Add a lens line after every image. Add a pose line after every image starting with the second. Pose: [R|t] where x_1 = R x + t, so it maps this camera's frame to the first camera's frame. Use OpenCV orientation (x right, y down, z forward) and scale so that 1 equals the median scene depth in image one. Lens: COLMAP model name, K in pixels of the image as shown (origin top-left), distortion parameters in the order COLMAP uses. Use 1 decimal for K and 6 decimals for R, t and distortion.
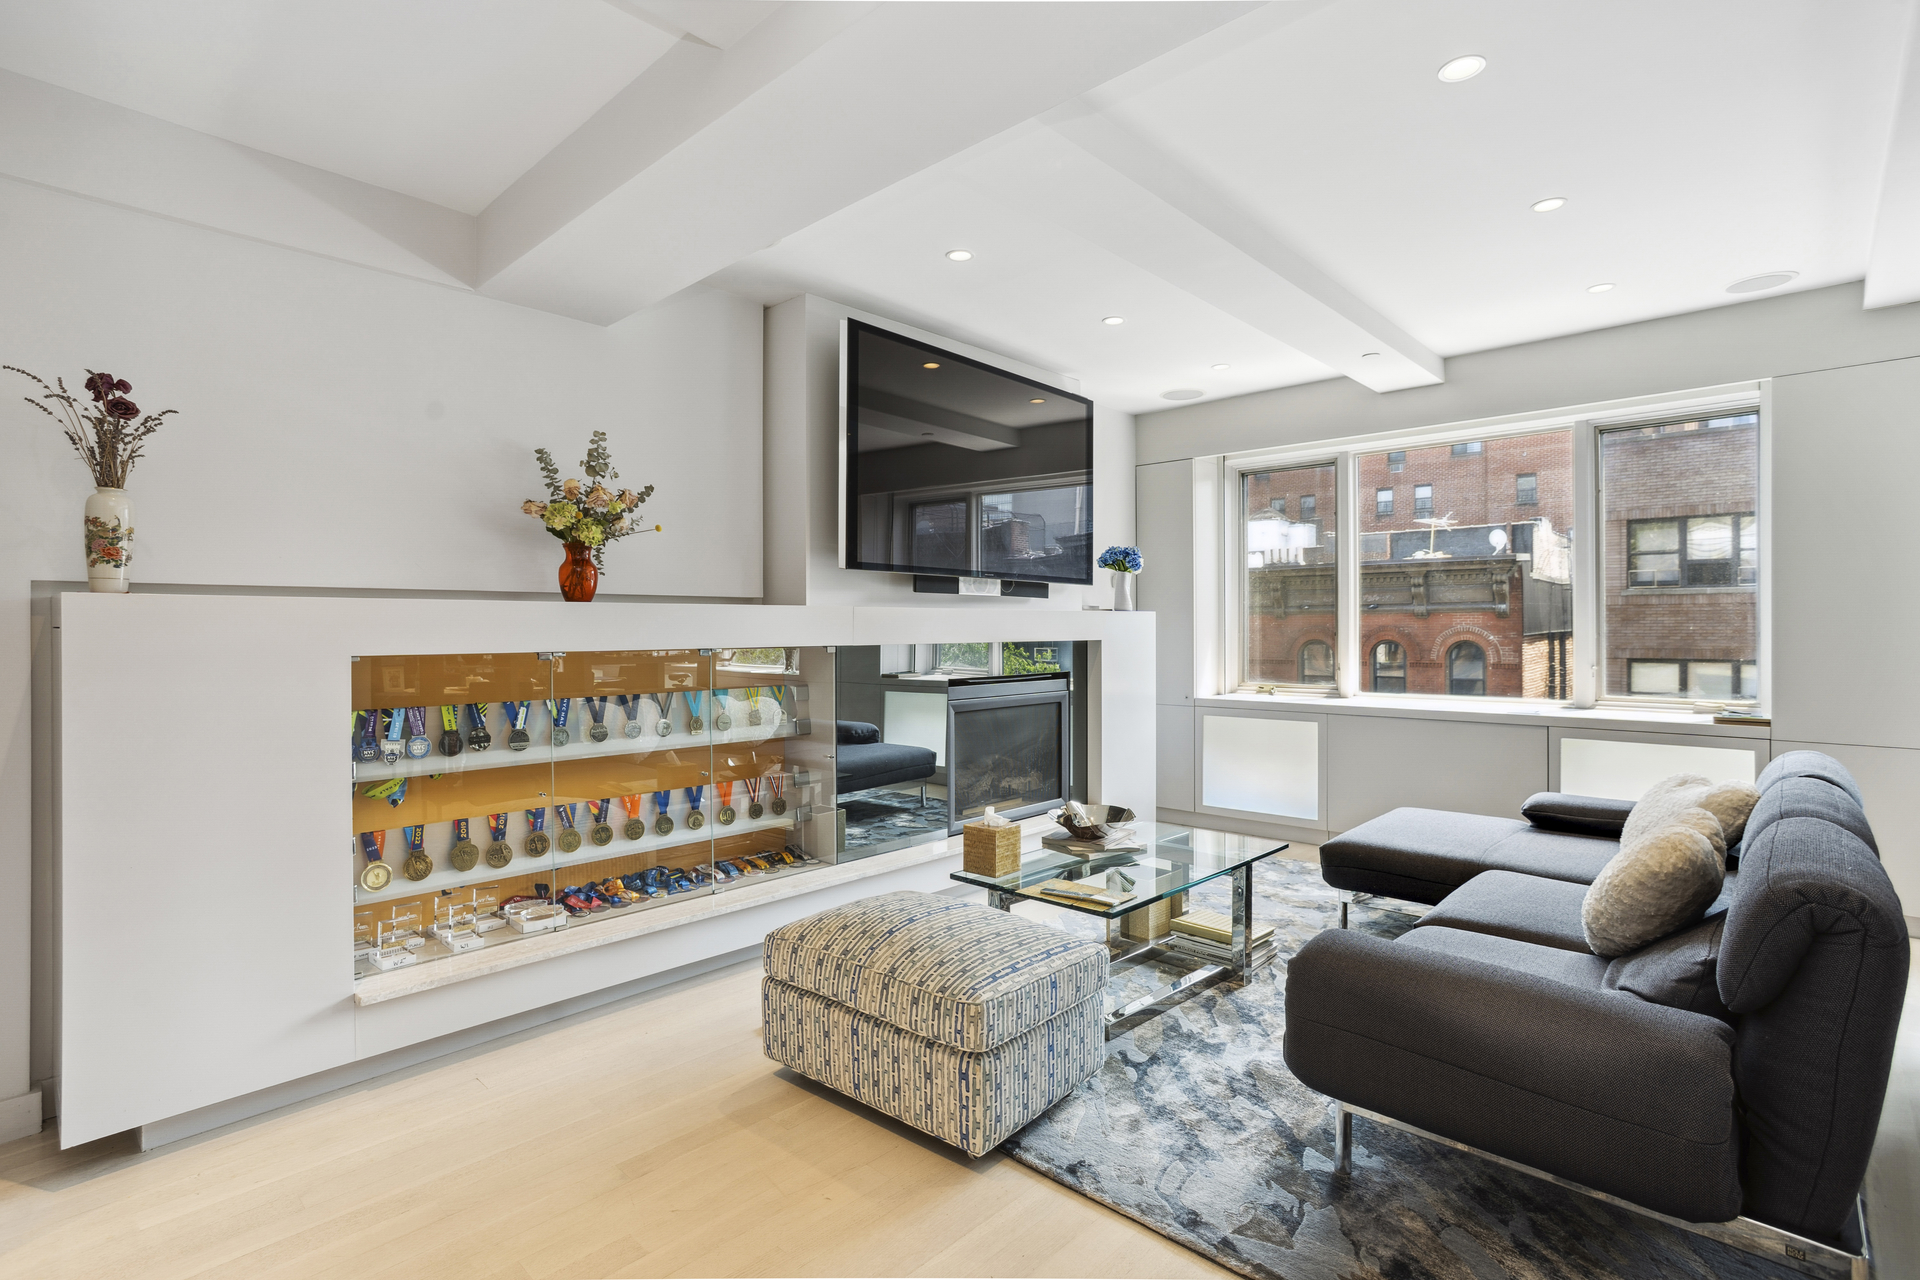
lens RADIAL K [[915.8, 0, 941.6], [0, 915.8, 628.2], [0, 0, 1]] dist [-0.047143, 0.030494]
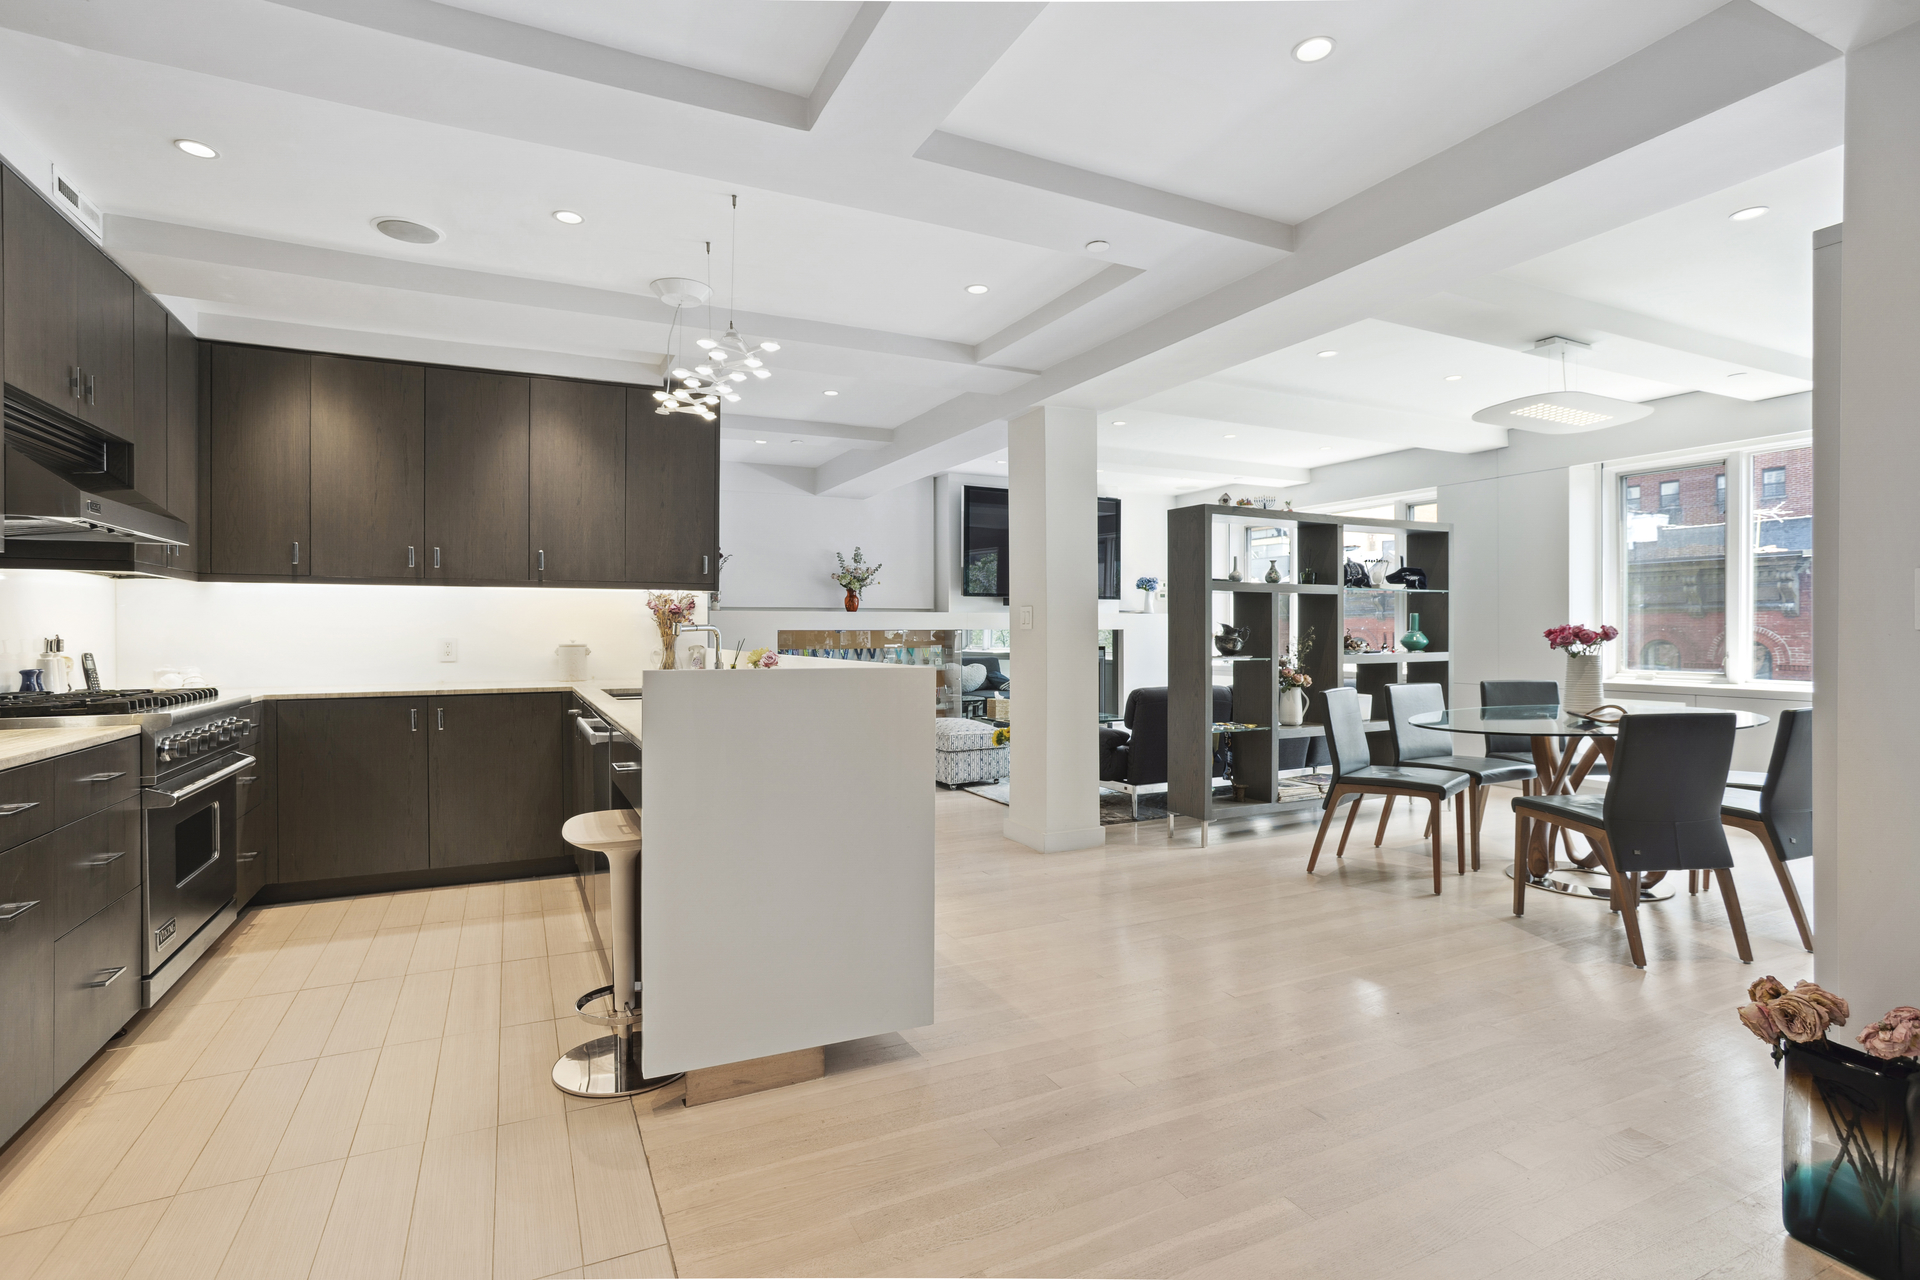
lens RADIAL K [[915.8, 0, 941.6], [0, 915.8, 628.2], [0, 0, 1]] dist [-0.047143, 0.030494]
pose [[0.936384, 0.001762, -0.350973, 0.717888], [-0.002124, 0.999998, -0.000648, 0.018317], [0.350971, 0.001352, 0.936385, -1.283436]]
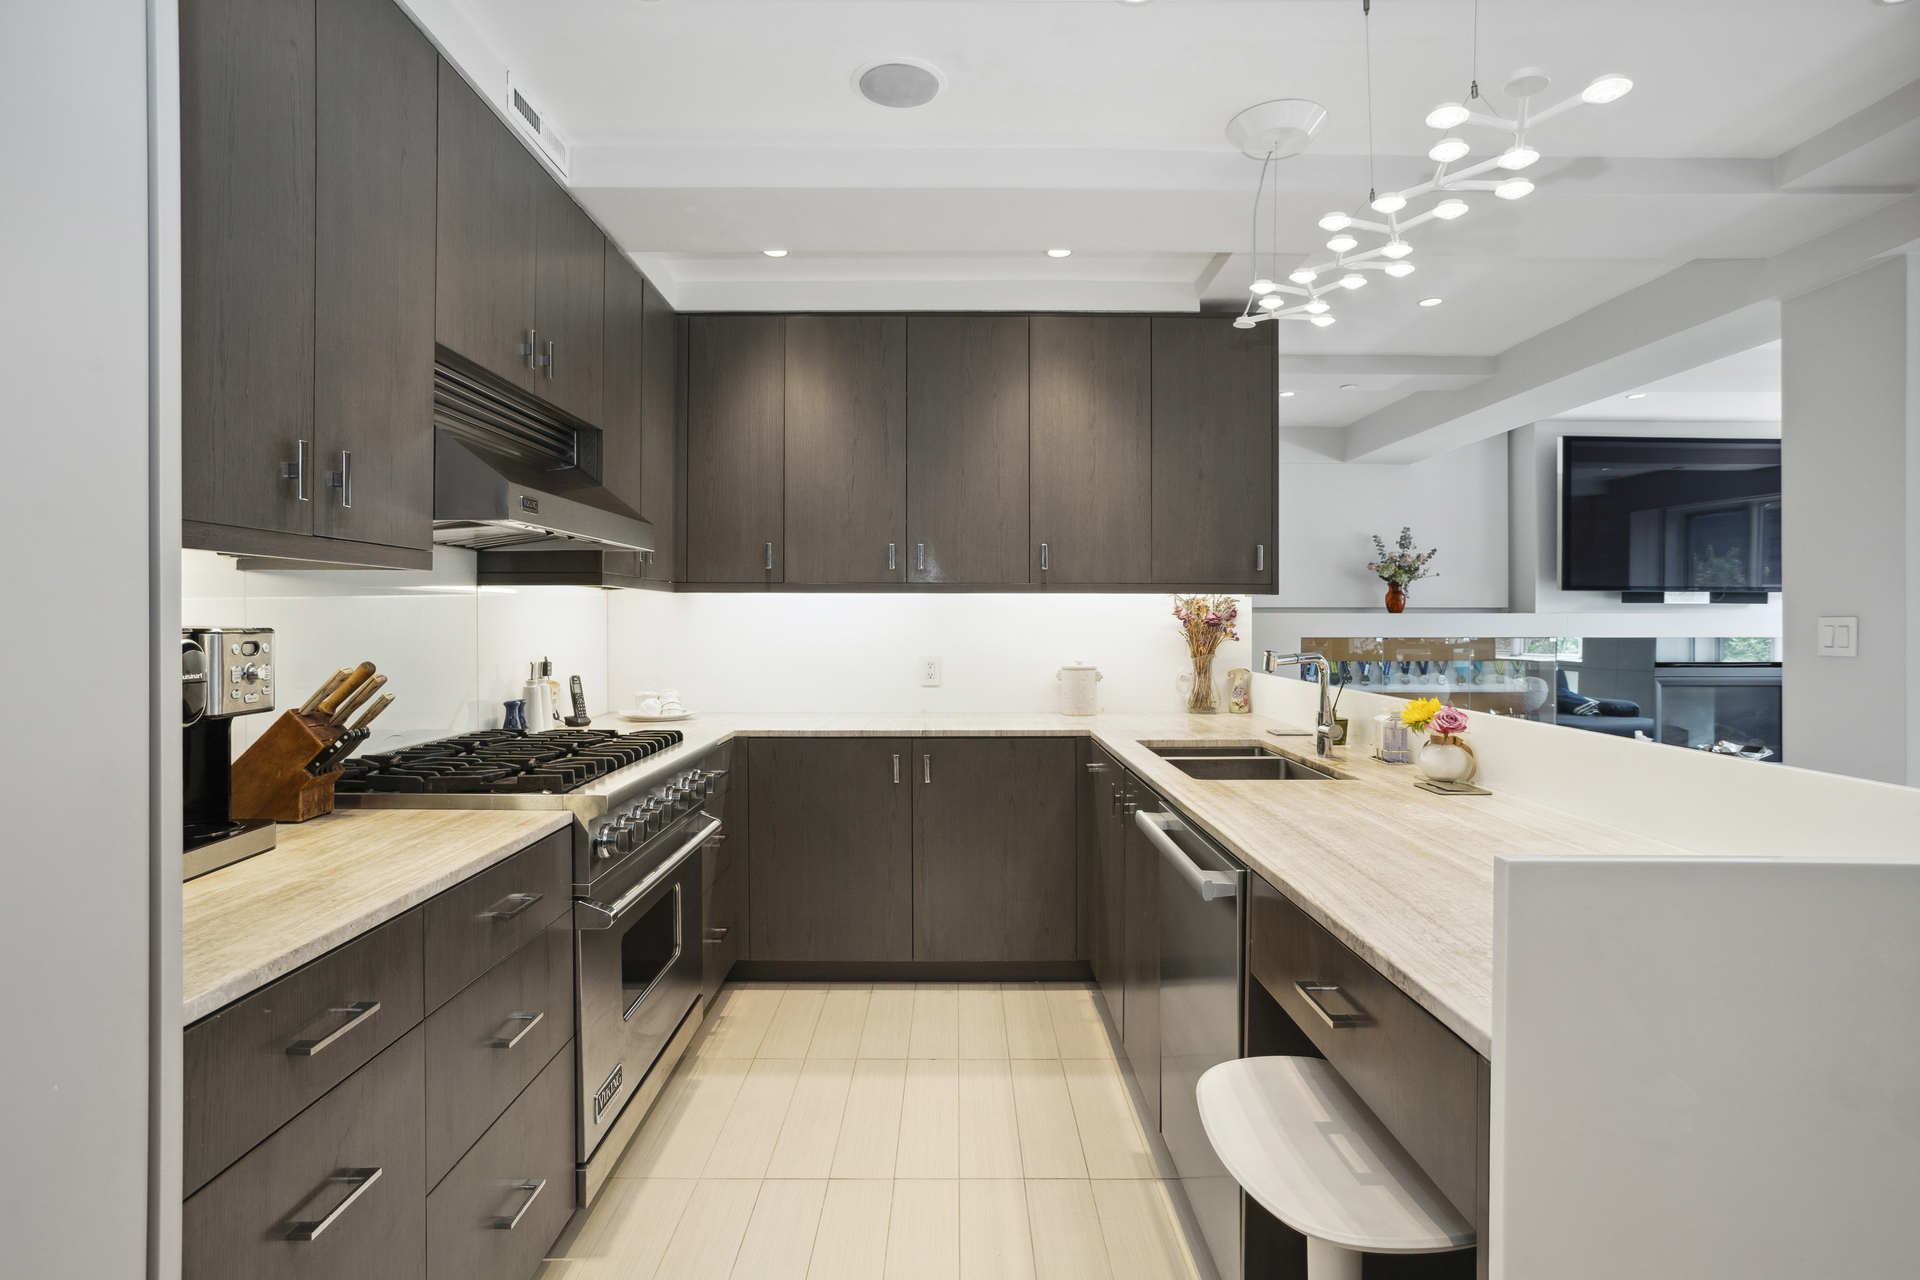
lens RADIAL K [[943.8, 0, 957.7], [0, 943.8, 618.6], [0, 0, 1]] dist [-0.026921, 0.000230]
pose [[0.695576, 0.003767, -0.718443, 0.379333], [-0.003834, 0.999991, 0.001531, -0.014749], [0.718442, 0.001690, 0.695584, -1.034221]]
